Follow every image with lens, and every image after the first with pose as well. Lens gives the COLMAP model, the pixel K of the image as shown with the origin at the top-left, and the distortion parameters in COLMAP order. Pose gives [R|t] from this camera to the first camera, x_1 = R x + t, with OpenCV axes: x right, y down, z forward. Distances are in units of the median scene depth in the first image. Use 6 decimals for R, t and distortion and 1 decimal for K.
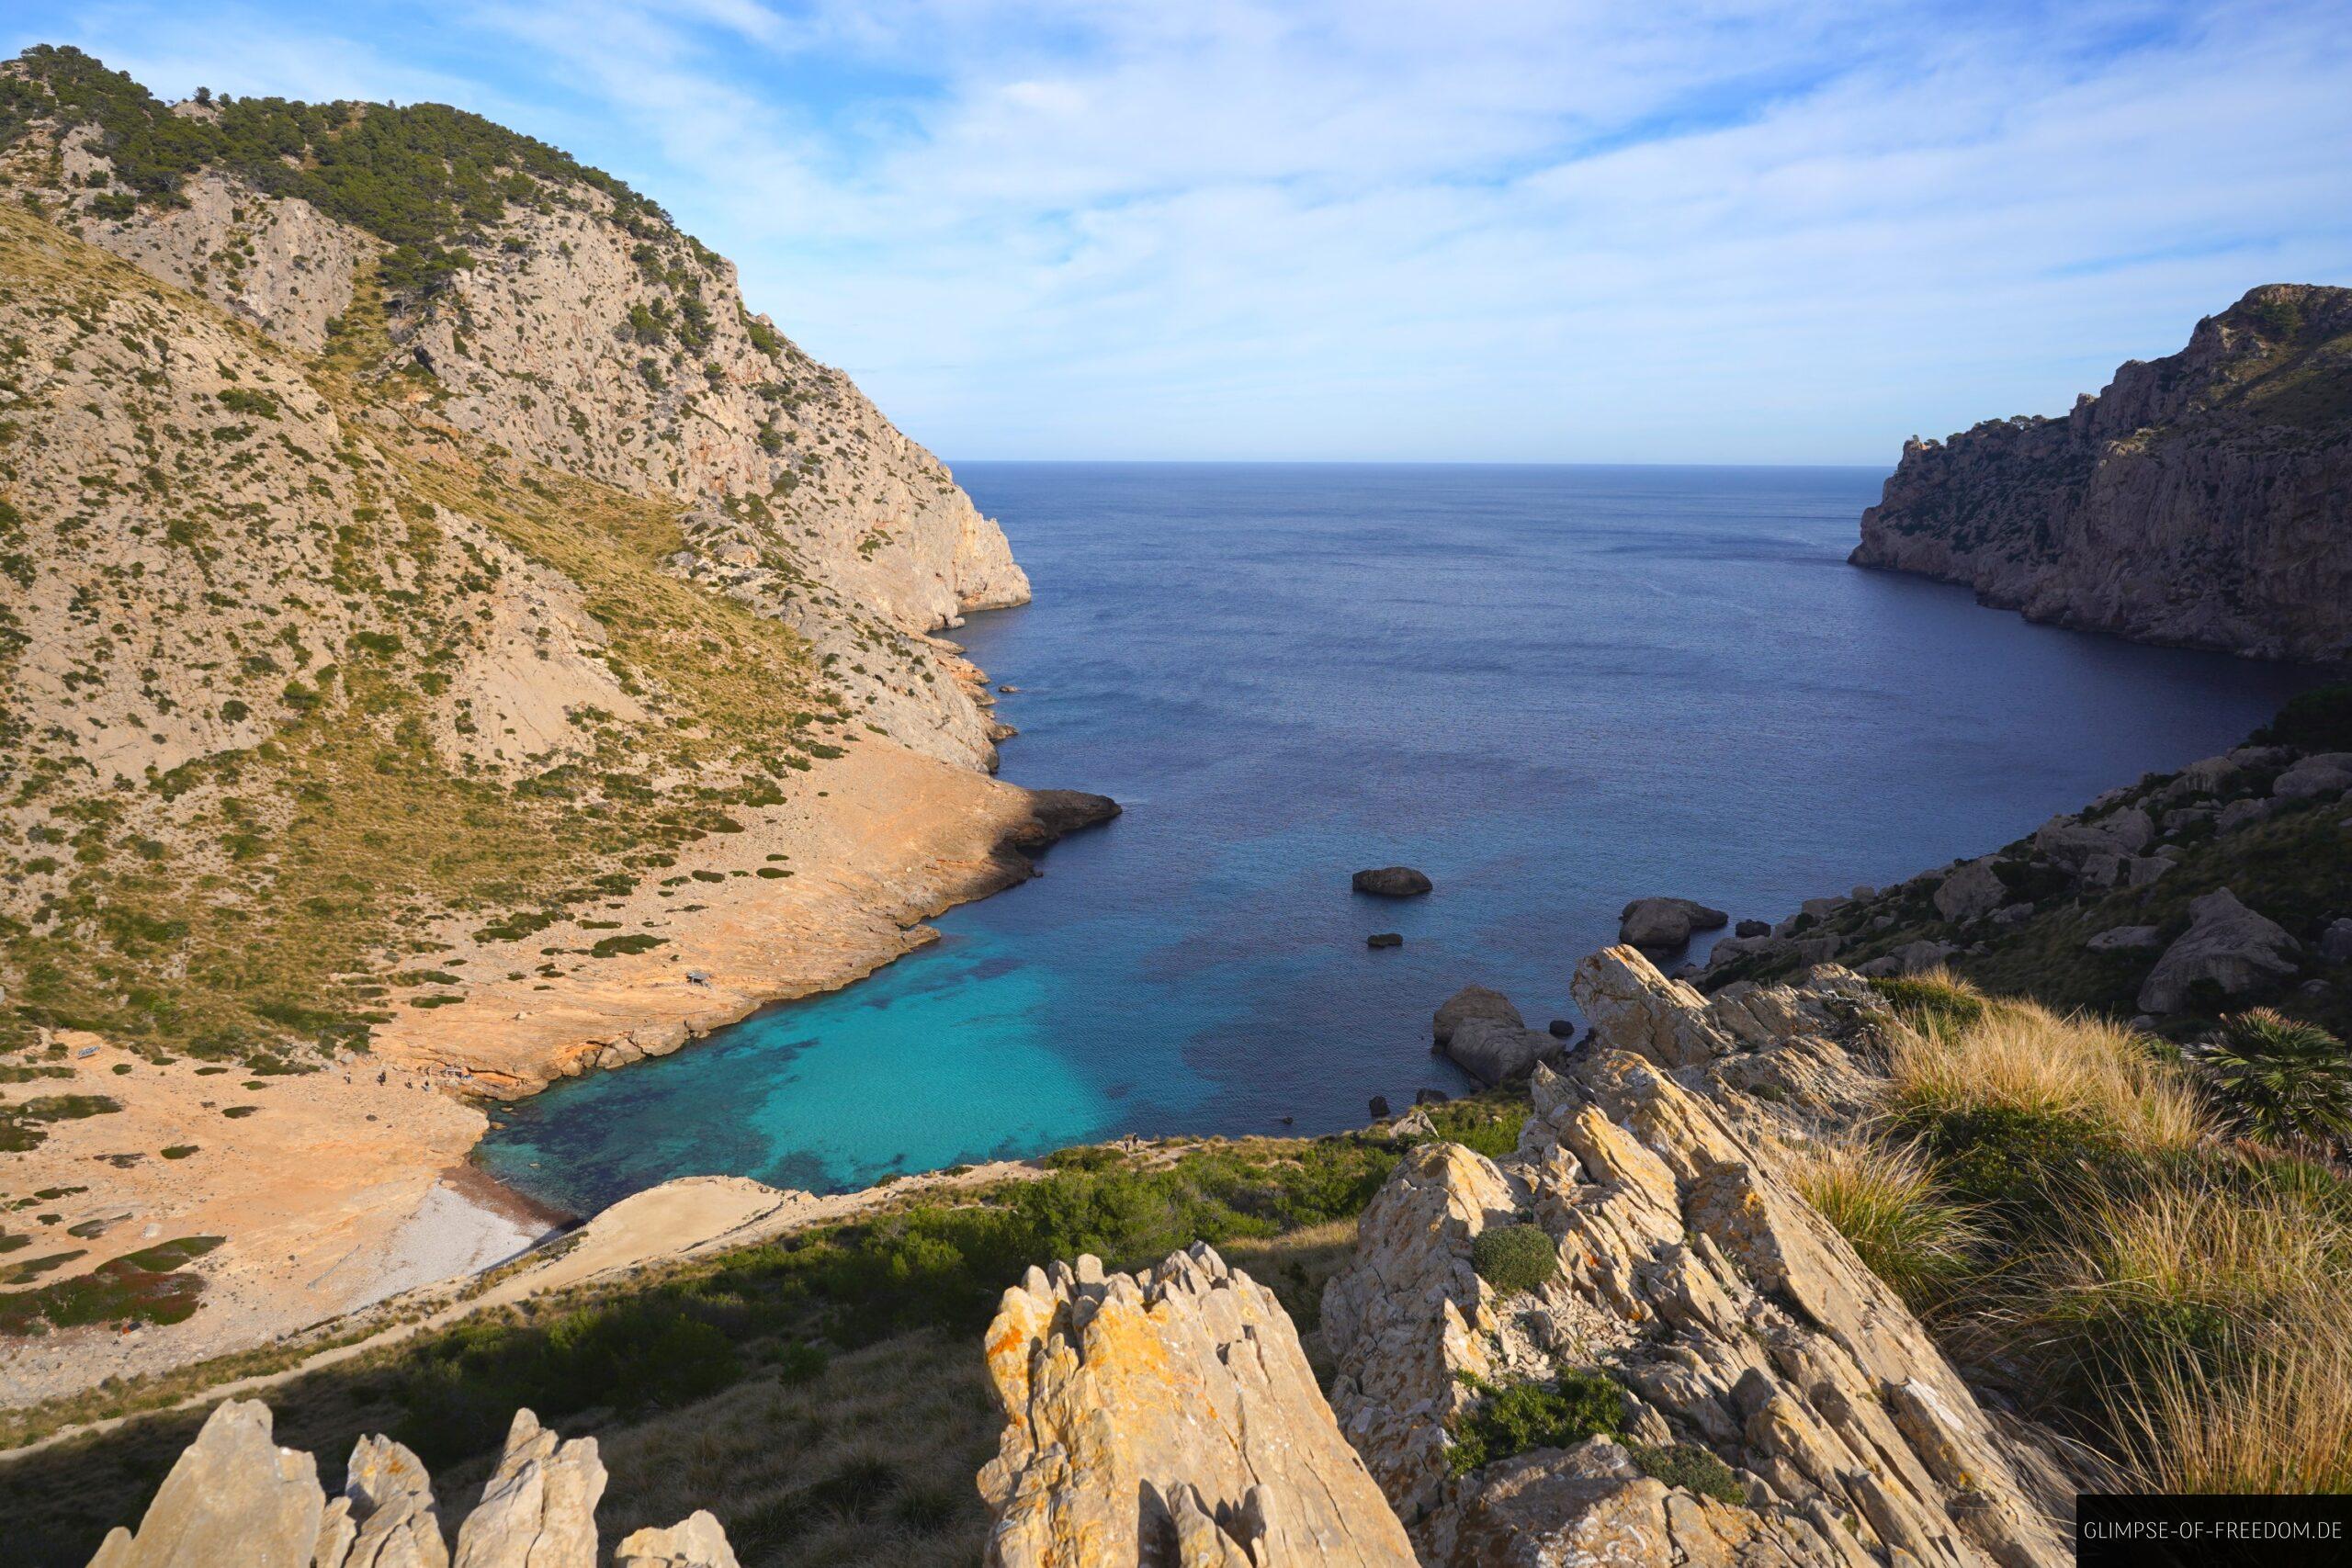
lens RADIAL K [[1819.1, 0, 1176.0], [0, 1819.1, 784.0], [0, 0, 1]] dist [-0.008035, 0.003266]
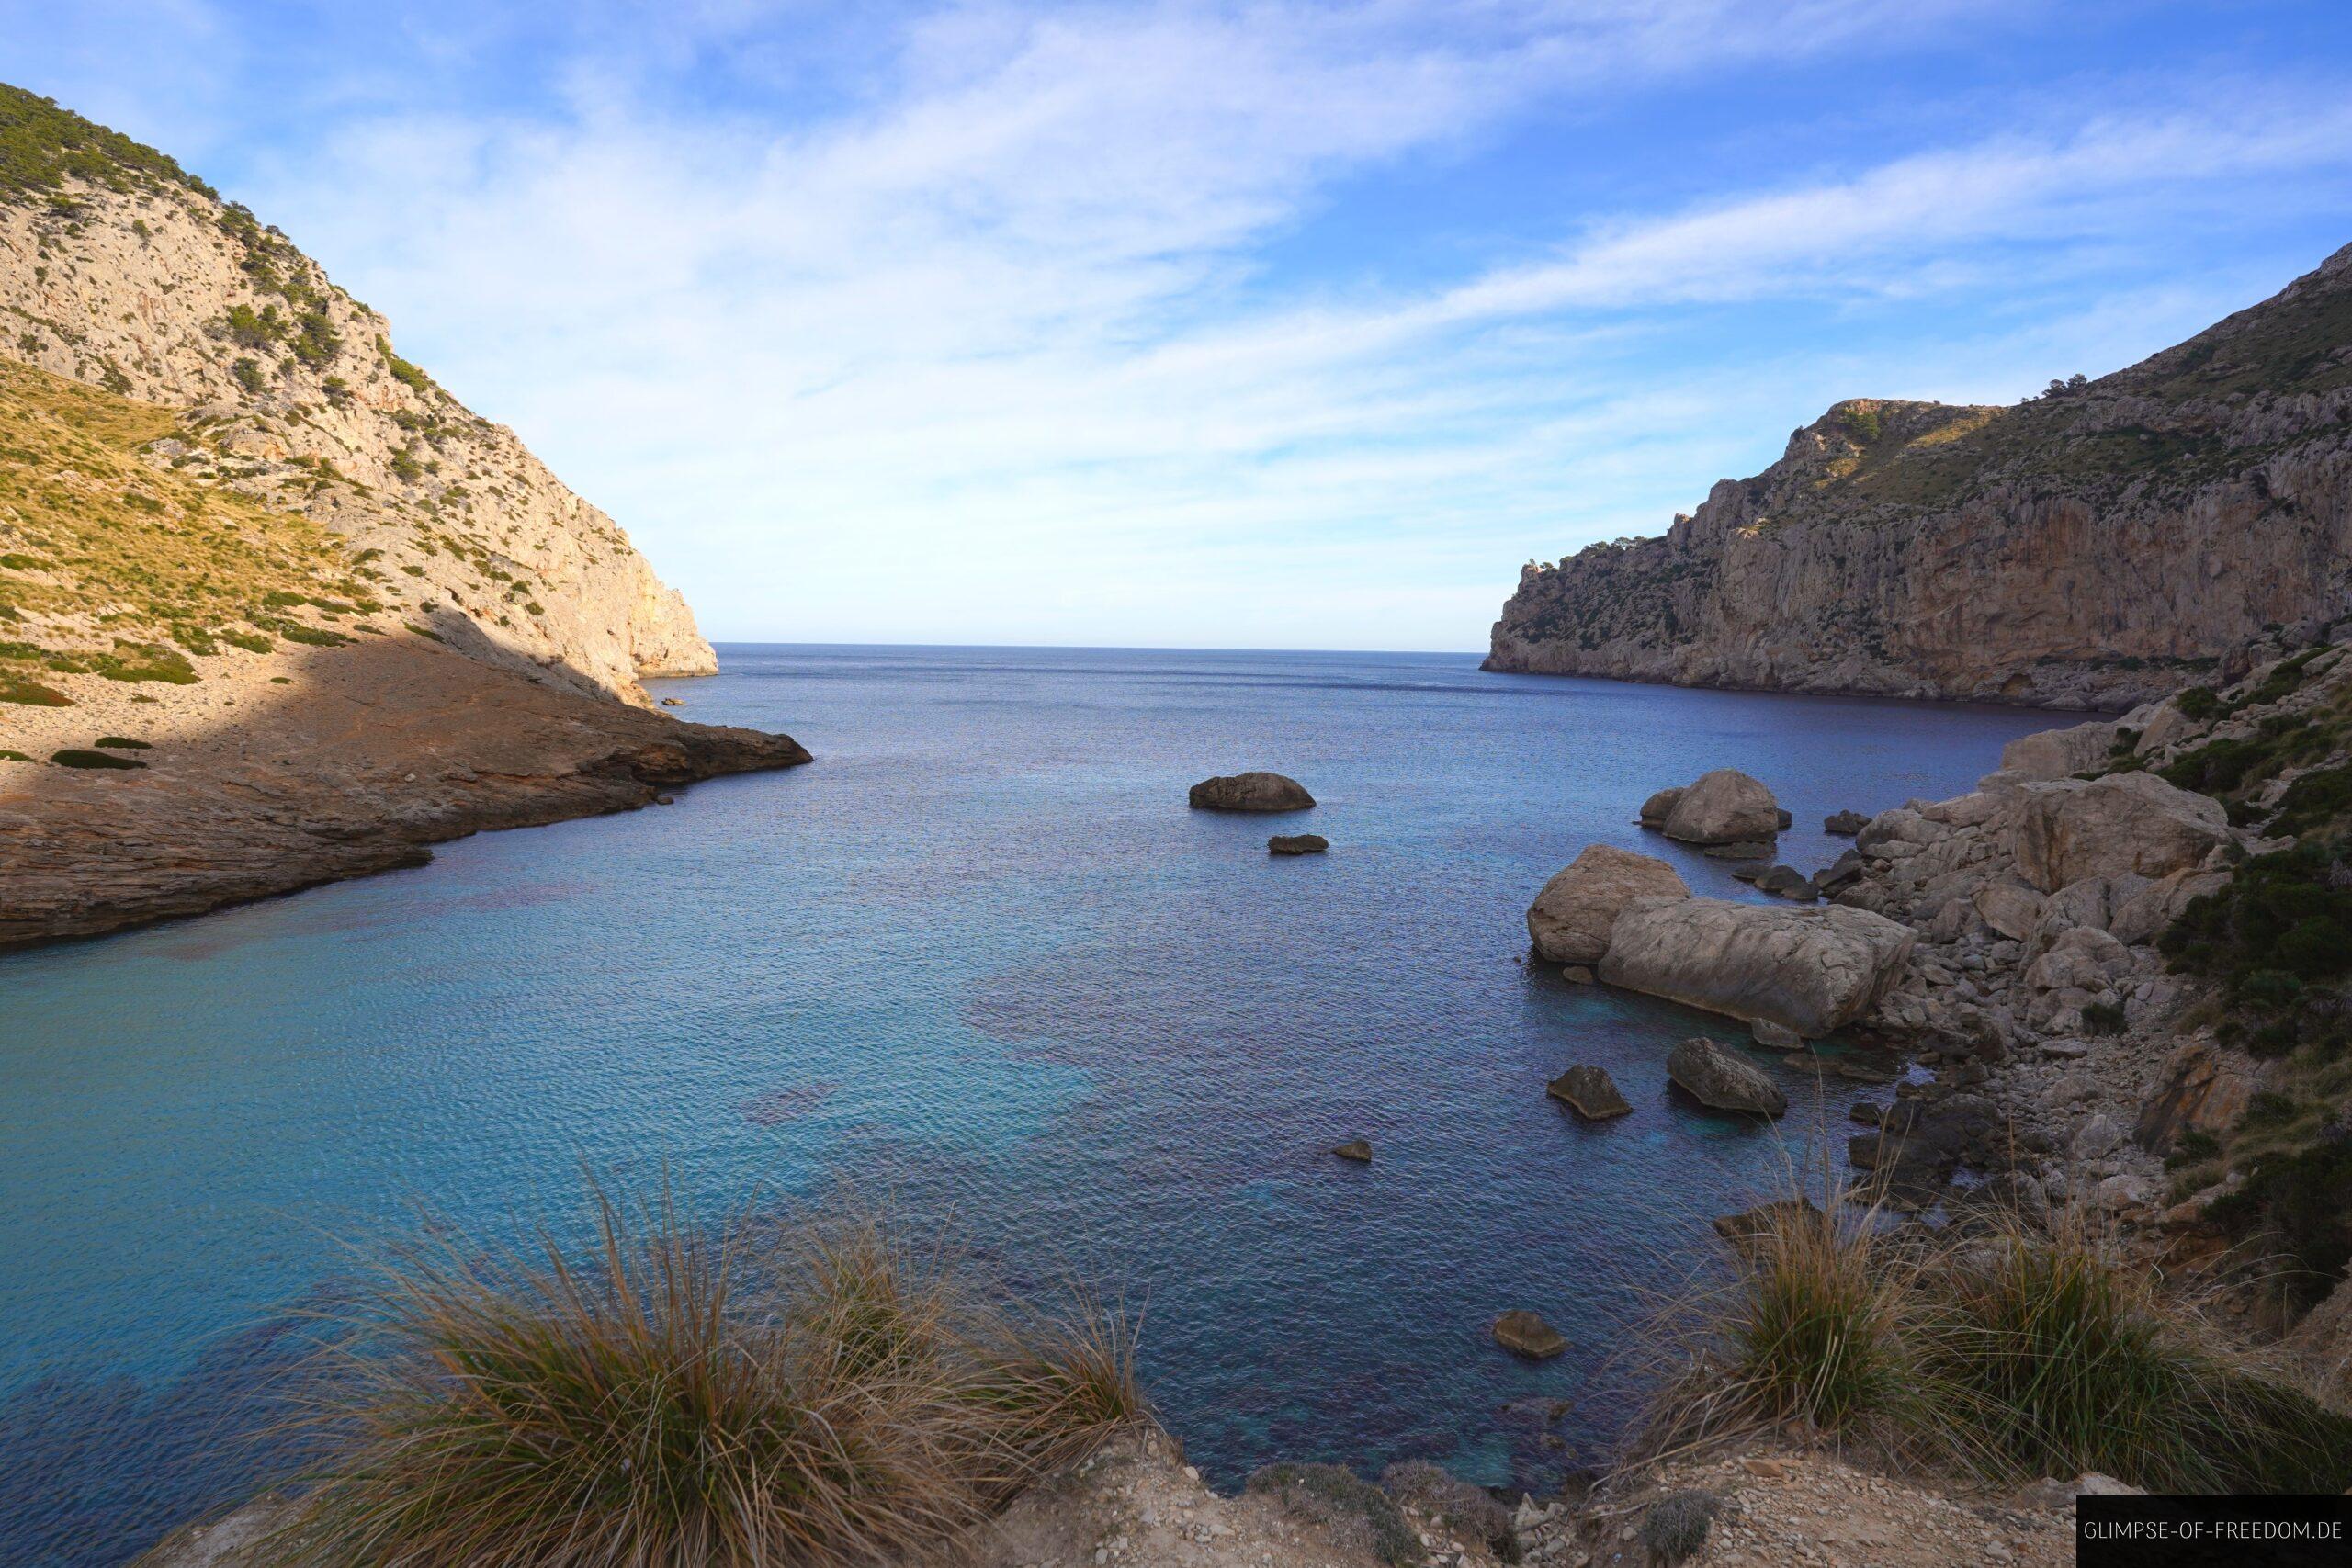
lens RADIAL K [[1486.1, 0, 1186.7], [0, 1486.1, 778.8], [0, 0, 1]] dist [-0.007875, 0.004360]
pose [[0.977421, -0.012043, 0.210958, -0.005484], [0.033386, 0.994635, -0.097908, 0.044352], [-0.208647, 0.102740, 0.972579, 0.230104]]
